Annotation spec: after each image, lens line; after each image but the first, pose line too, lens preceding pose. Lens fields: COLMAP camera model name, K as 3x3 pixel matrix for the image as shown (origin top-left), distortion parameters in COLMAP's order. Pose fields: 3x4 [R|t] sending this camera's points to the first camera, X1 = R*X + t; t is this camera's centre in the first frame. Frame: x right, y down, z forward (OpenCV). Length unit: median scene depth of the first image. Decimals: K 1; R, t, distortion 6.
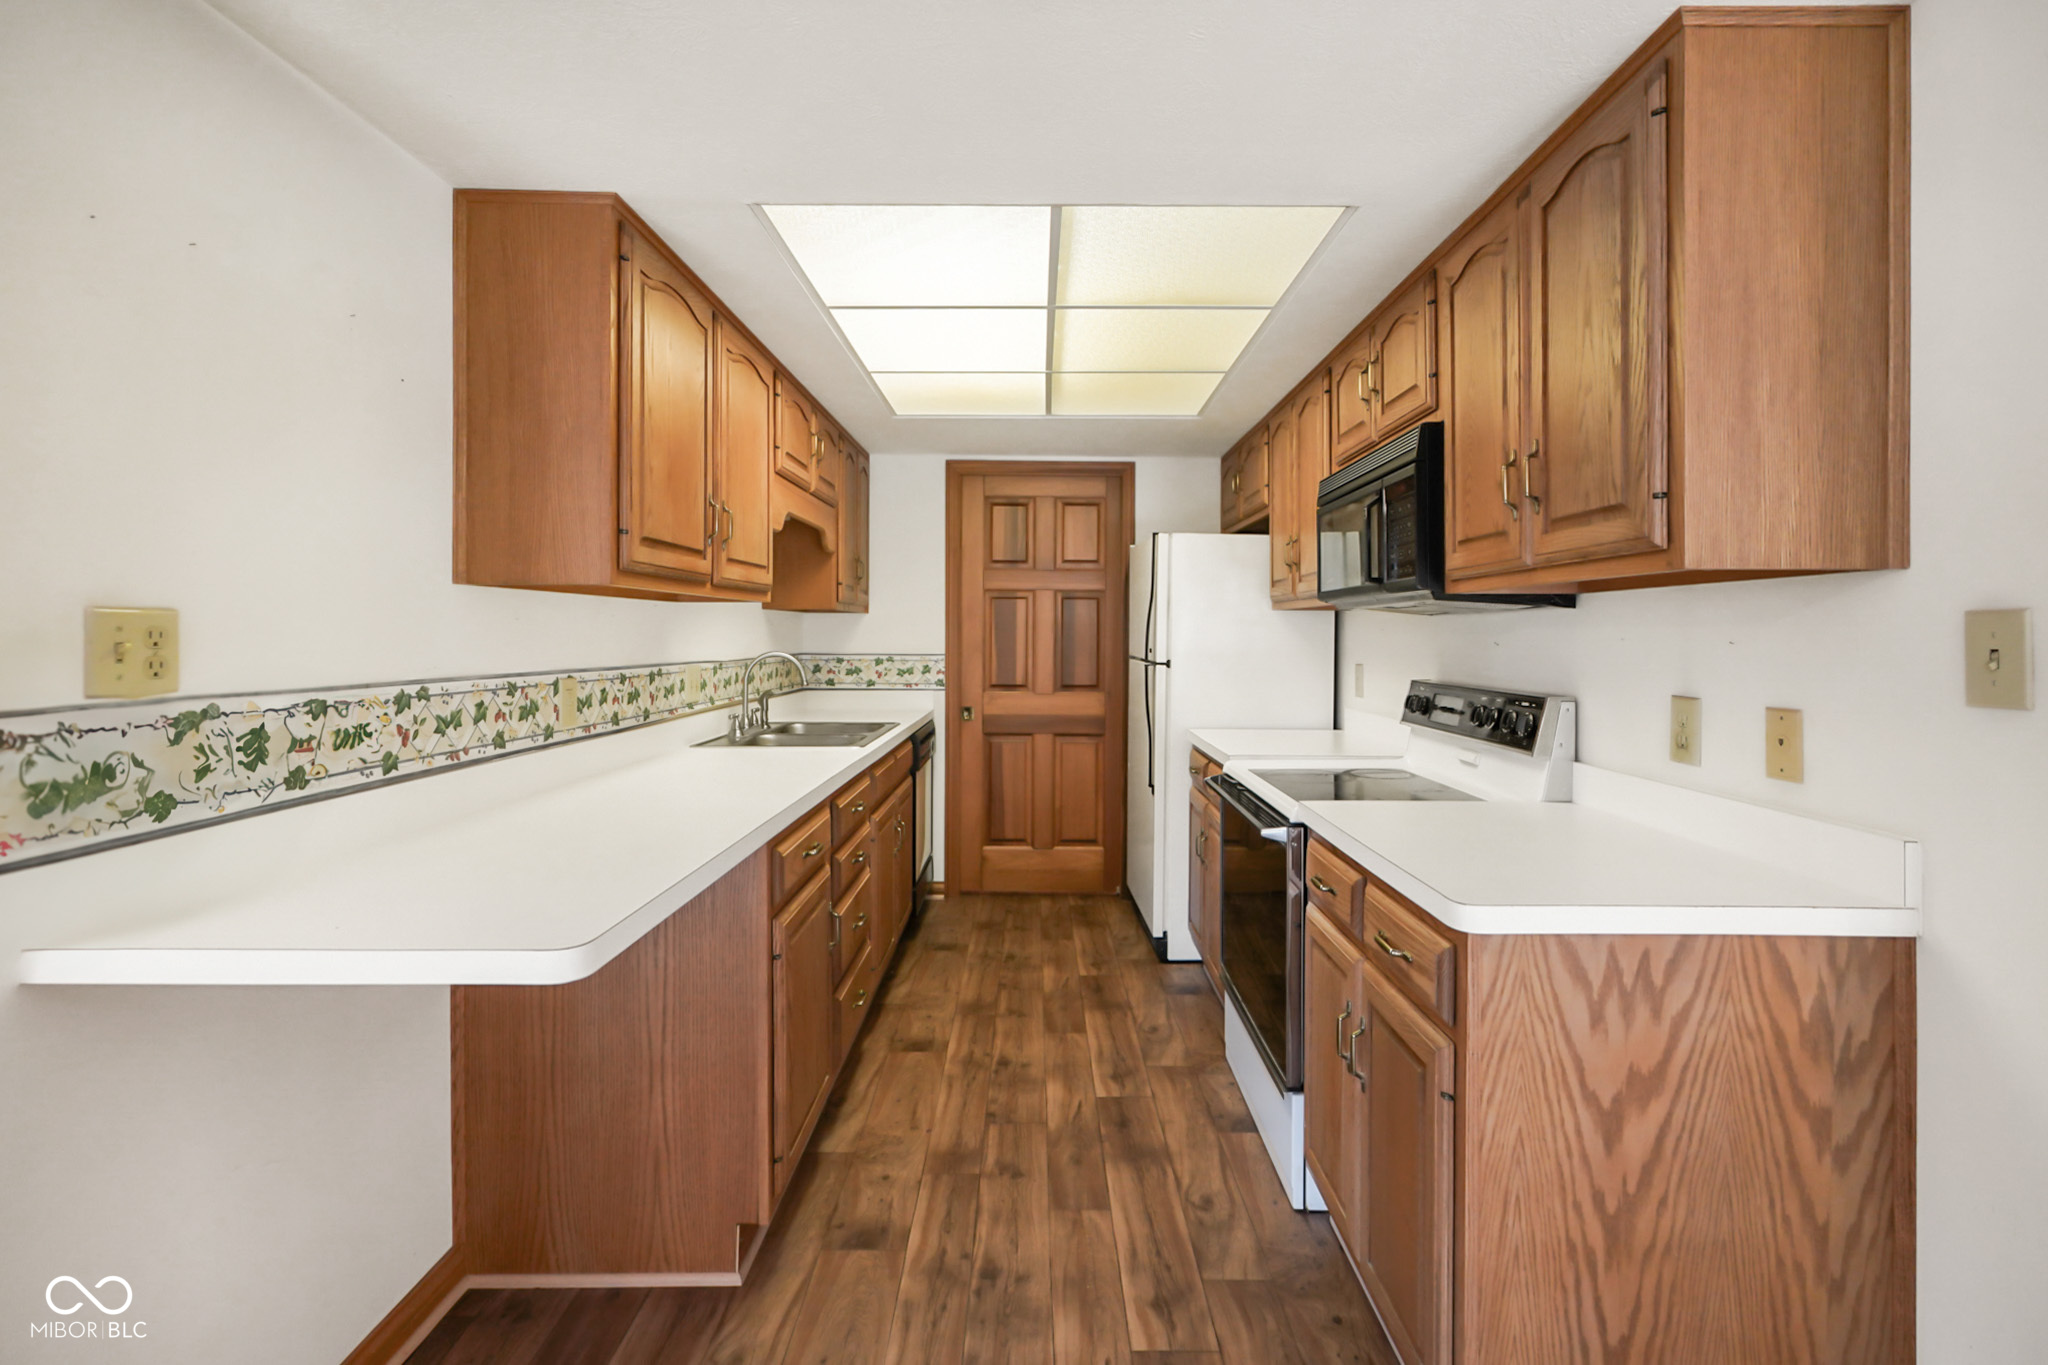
lens RADIAL K [[921.8, 0, 1036.0], [0, 921.8, 623.2], [0, 0, 1]] dist [0.001875, 0.001045]
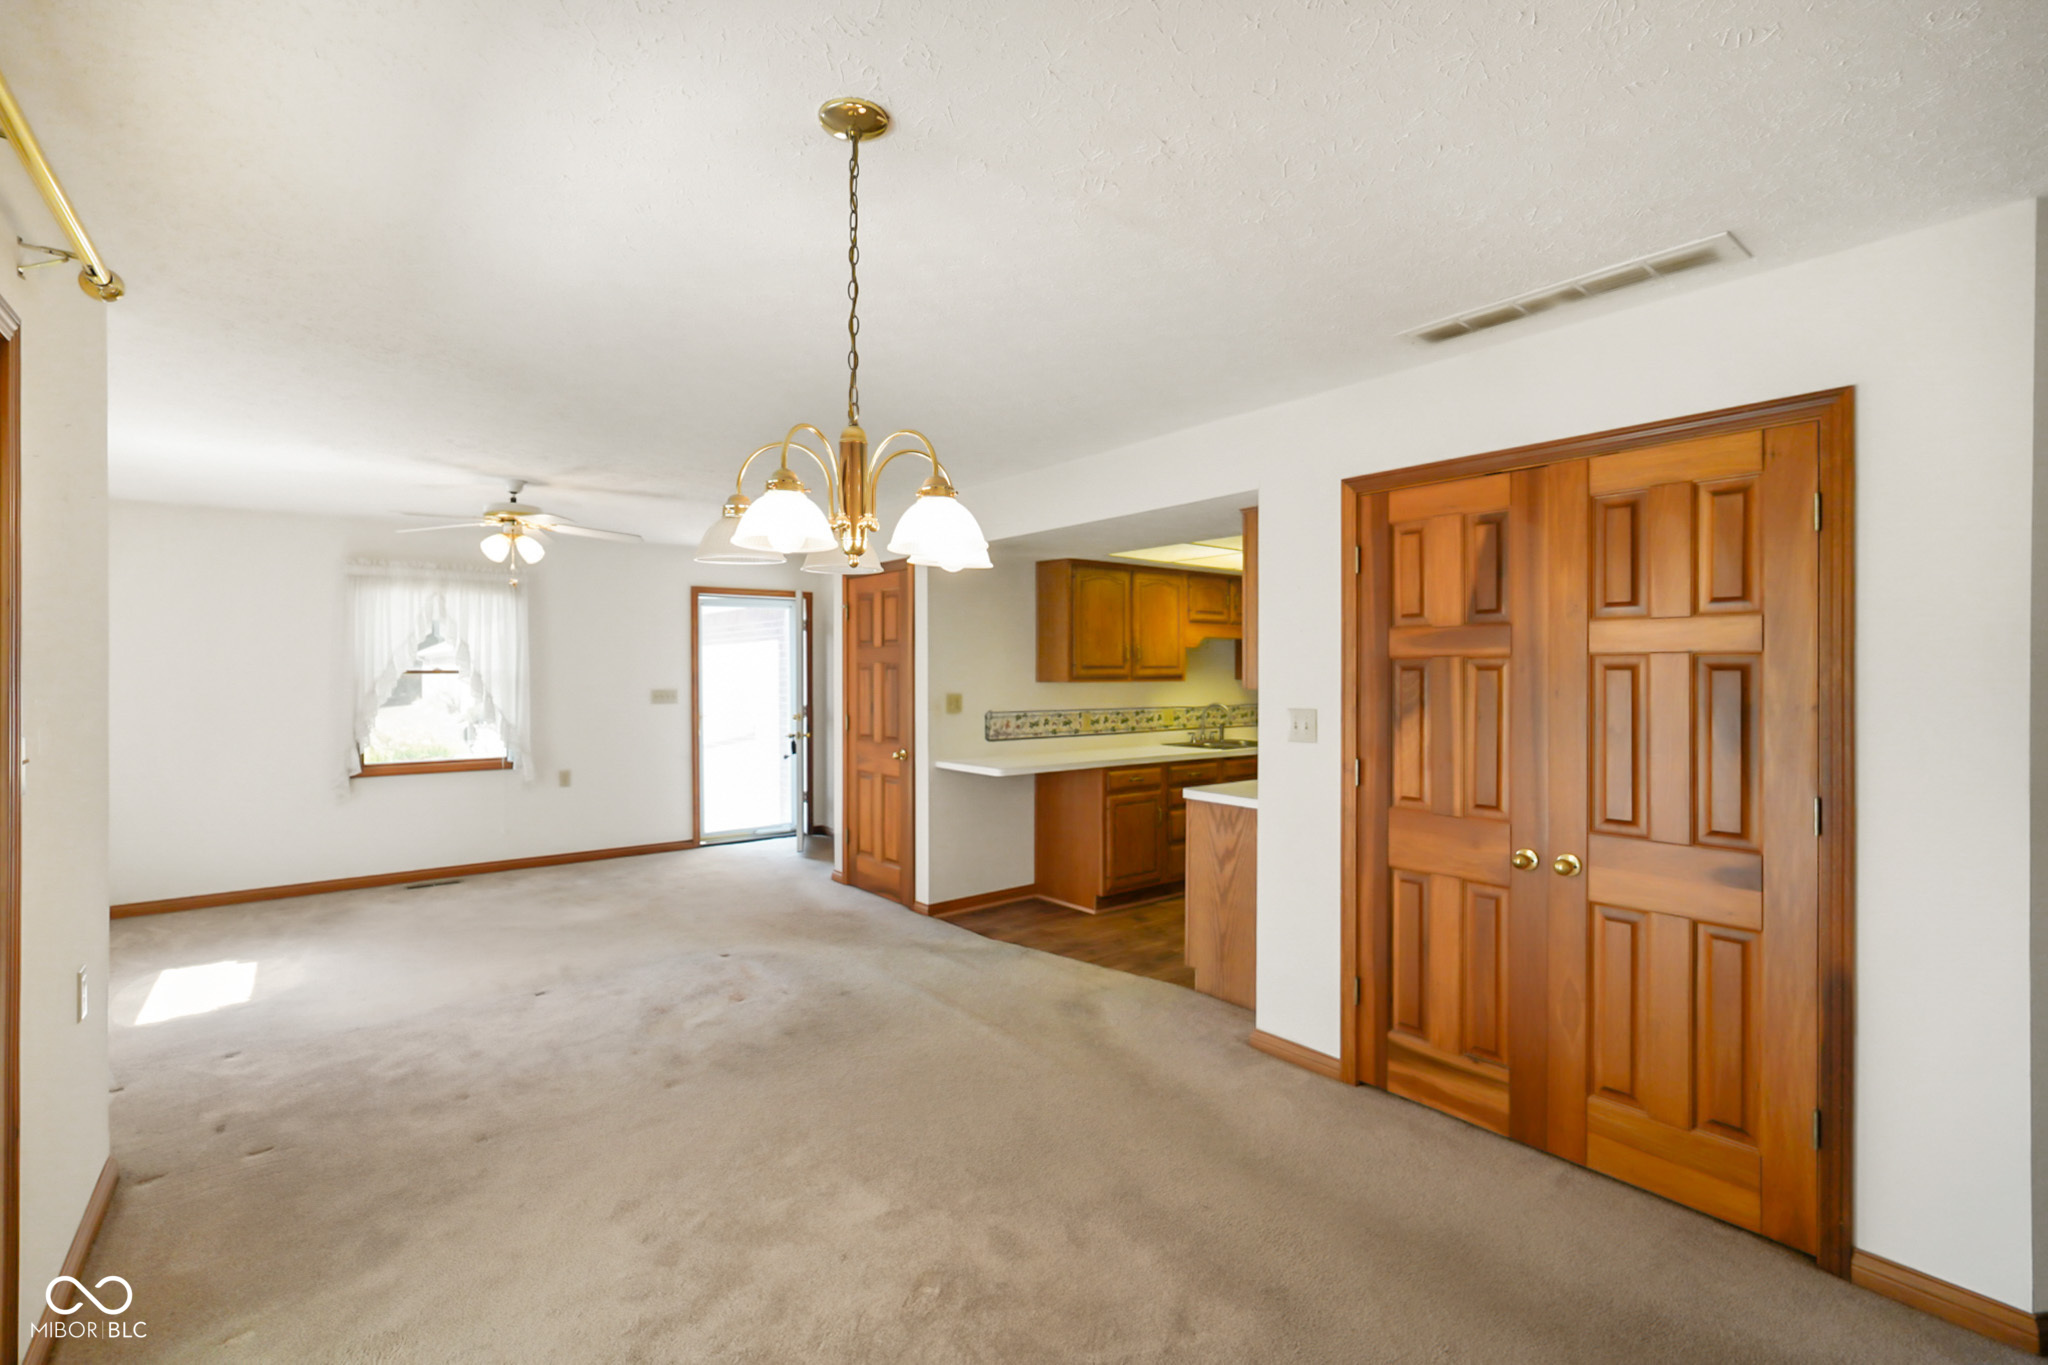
lens RADIAL K [[920.3, 0, 1018.6], [0, 920.3, 670.7], [0, 0, 1]] dist [-0.019839, 0.009975]
pose [[0.610916, -0.002077, -0.791693, 1.248797], [0.010915, 0.999924, 0.005799, -0.066831], [0.791620, -0.012184, 0.610892, -0.678088]]
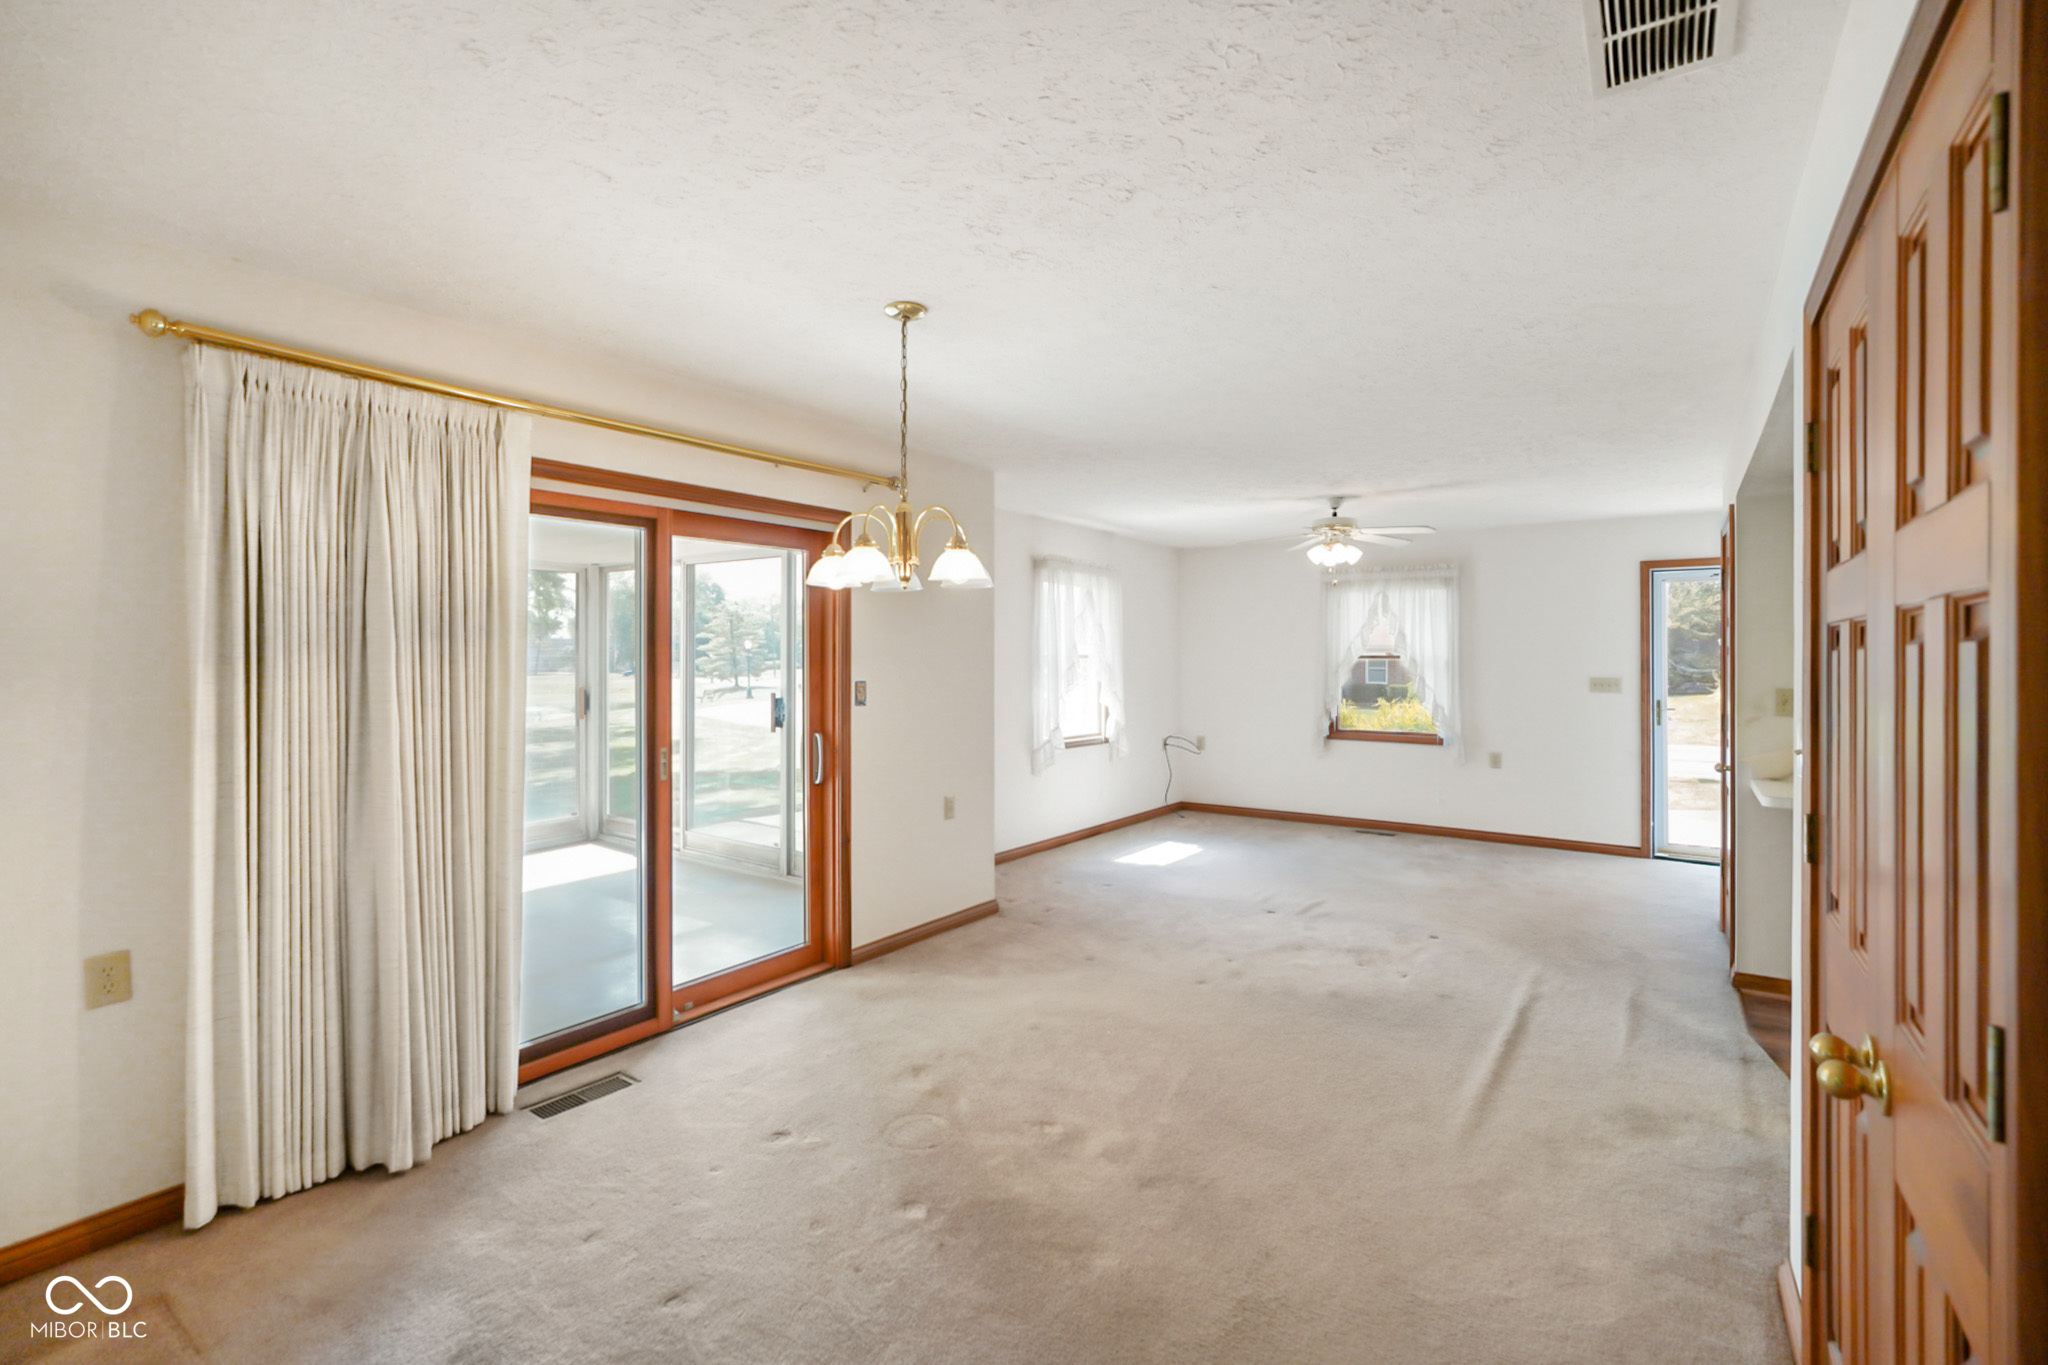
lens RADIAL K [[907.3, 0, 992.2], [0, 907.3, 656.3], [0, 0, 1]] dist [-0.021331, 0.000024]
pose [[-0.603751, -0.003987, -0.797163, 1.421330], [0.004491, 0.999955, -0.008402, -0.052104], [0.797161, -0.008652, -0.603705, 0.289426]]
